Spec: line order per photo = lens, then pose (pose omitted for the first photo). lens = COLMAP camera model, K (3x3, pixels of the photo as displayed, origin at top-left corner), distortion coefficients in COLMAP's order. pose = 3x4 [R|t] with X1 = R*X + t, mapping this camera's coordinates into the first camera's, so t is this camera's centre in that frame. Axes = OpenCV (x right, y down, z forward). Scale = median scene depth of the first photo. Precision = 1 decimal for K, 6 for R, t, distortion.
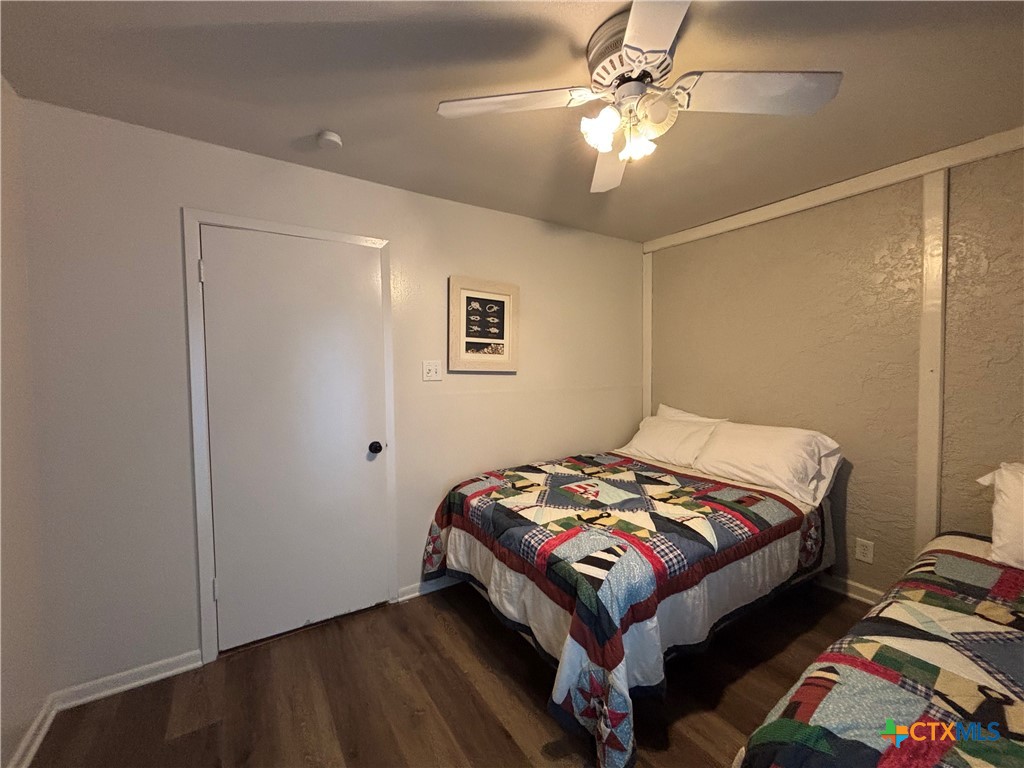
lens RADIAL K [[410.4, 0, 512.0], [0, 410.4, 384.0], [0, 0, 1]] dist [0.000832, -0.003073]
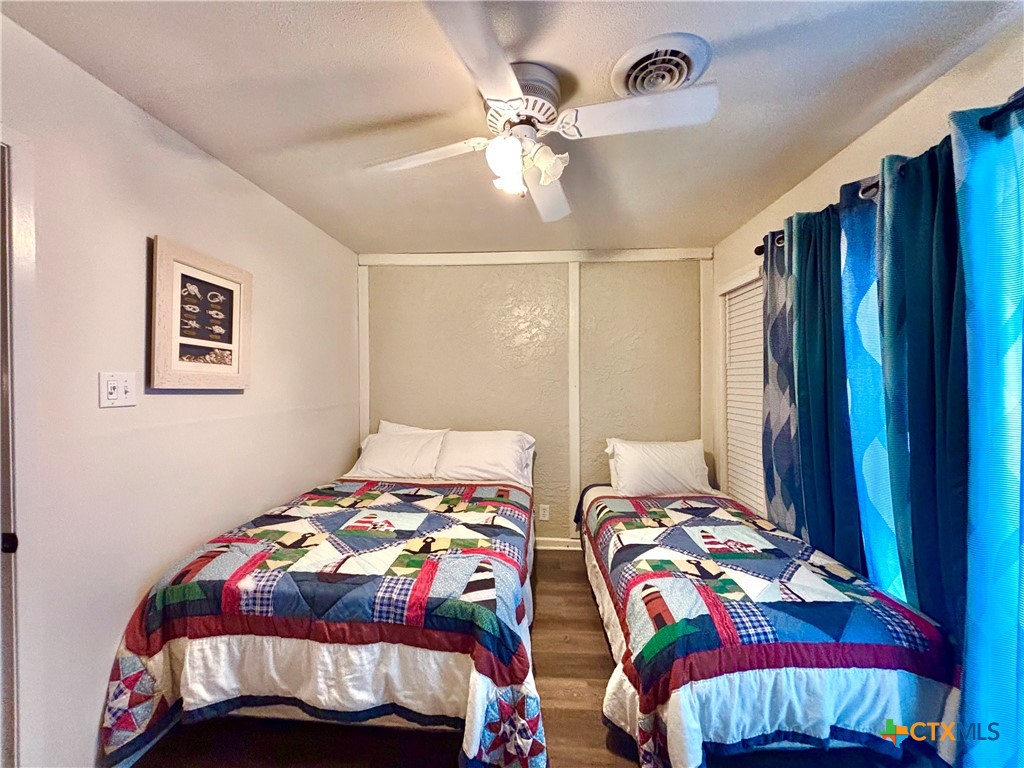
lens RADIAL K [[410.4, 0, 512.0], [0, 410.4, 384.0], [0, 0, 1]] dist [0.000832, -0.003073]
pose [[0.599382, -0.000780, 0.800463, -0.363803], [0.029872, 0.999325, -0.021394, -0.012147], [-0.799906, 0.036734, 0.599001, 0.236640]]
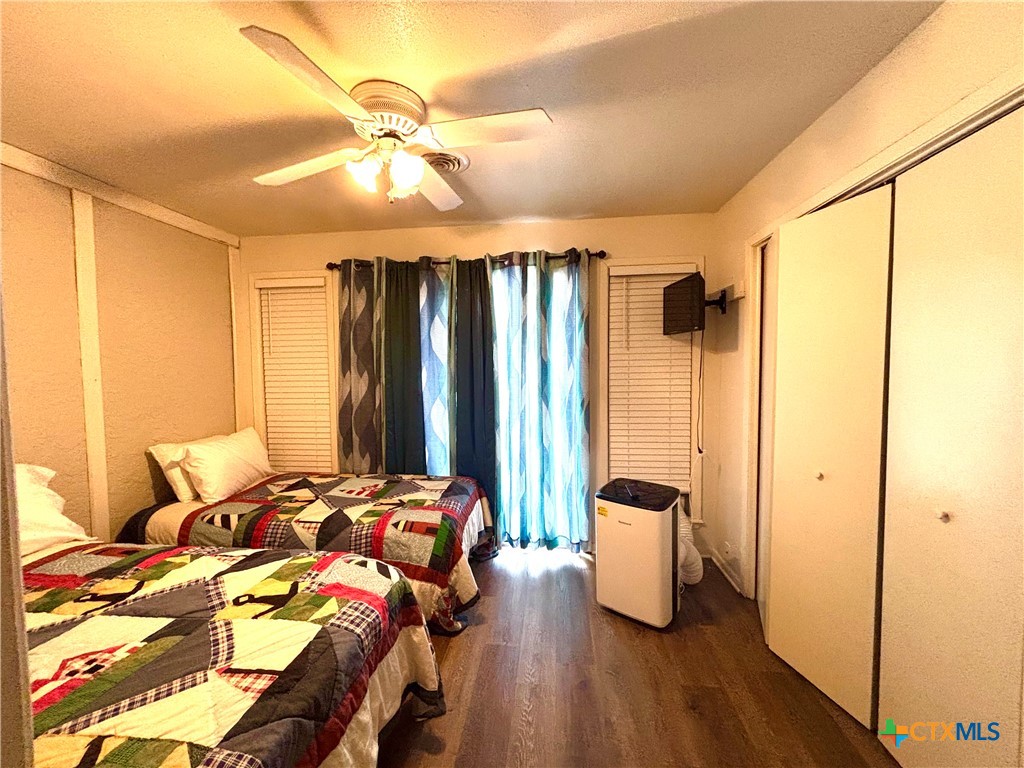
lens RADIAL K [[403.3, 0, 512.0], [0, 403.3, 384.0], [0, 0, 1]] dist [0.001222, 0.000075]
pose [[-0.764034, -0.015726, 0.644984, -0.454678], [0.043412, 0.996184, 0.075713, -0.050254], [-0.643713, 0.085847, -0.760436, 1.042241]]
